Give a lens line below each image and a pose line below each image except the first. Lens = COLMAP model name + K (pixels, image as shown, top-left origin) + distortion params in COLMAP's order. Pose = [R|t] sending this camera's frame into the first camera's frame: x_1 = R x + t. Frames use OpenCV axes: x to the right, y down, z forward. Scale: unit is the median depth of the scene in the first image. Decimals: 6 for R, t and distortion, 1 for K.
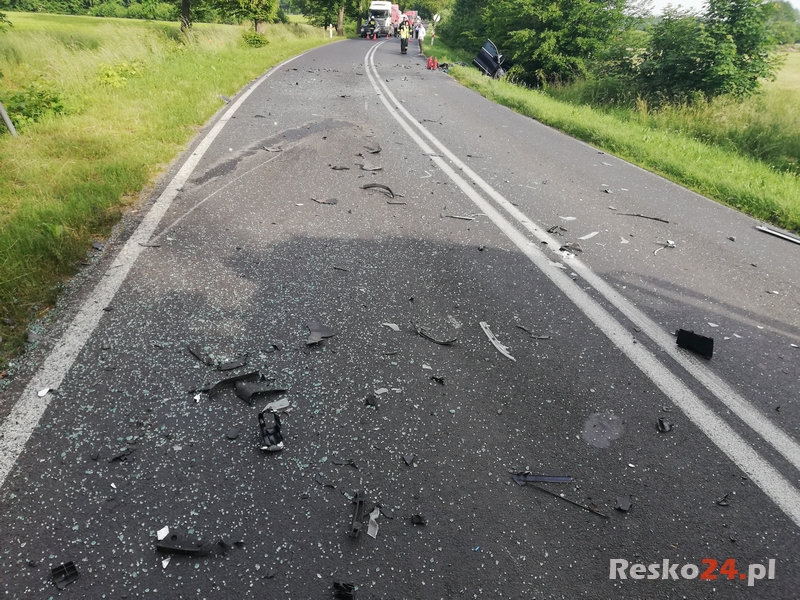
lens RADIAL K [[637.6, 0, 400.0], [0, 637.6, 300.0], [0, 0, 1]] dist [0.062563, -0.081283]
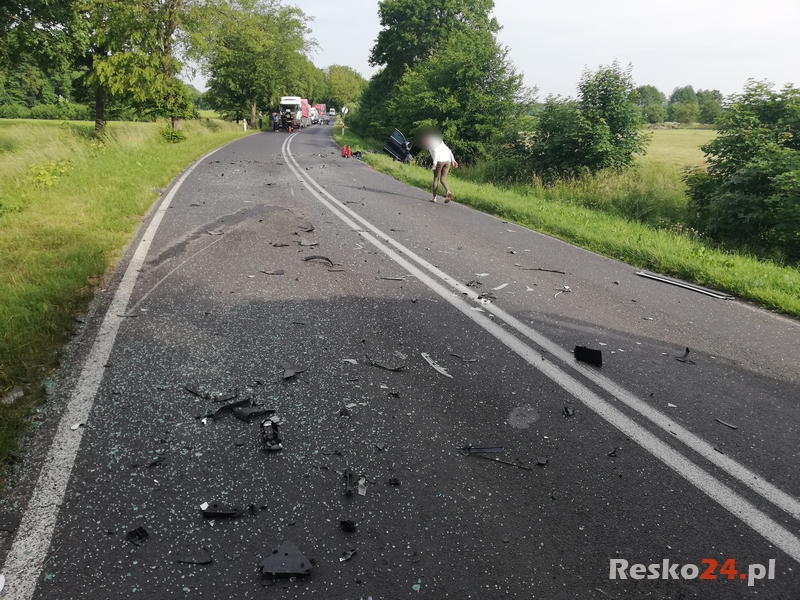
lens RADIAL K [[631.0, 0, 400.0], [0, 631.0, 300.0], [0, 0, 1]] dist [0.089615, -0.091835]
pose [[0.990188, -0.068342, 0.121887, -0.044596], [0.082703, 0.989689, -0.116946, 0.056538], [-0.112637, 0.125879, 0.985630, -0.166000]]
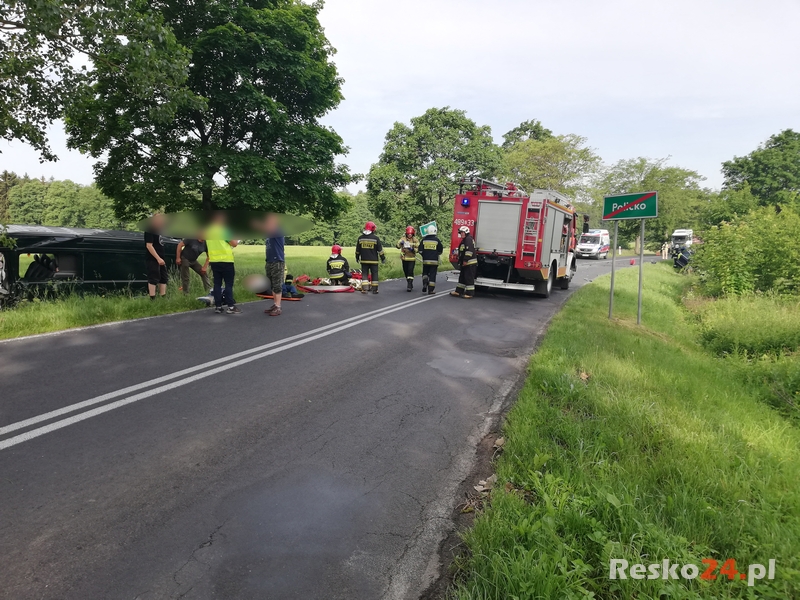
lens RADIAL K [[617.1, 0, 400.0], [0, 617.1, 300.0], [0, 0, 1]] dist [0.075004, -0.111879]
pose [[0.857784, 0.009032, -0.513931, 2.488014], [-0.175103, 0.945176, -0.275647, 2.192536], [0.483265, 0.326436, 0.812339, -4.733140]]
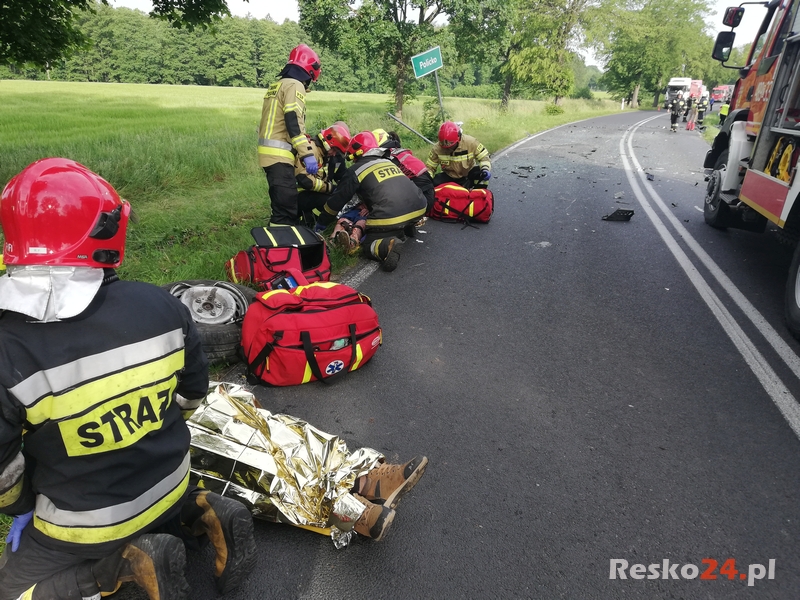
lens RADIAL K [[637.6, 0, 400.0], [0, 637.6, 300.0], [0, 0, 1]] dist [0.062563, -0.081283]
pose [[0.904751, 0.118652, -0.409082, 0.602409], [-0.160821, 0.984488, -0.070137, 0.997207], [0.394414, 0.129246, 0.909798, -2.246061]]
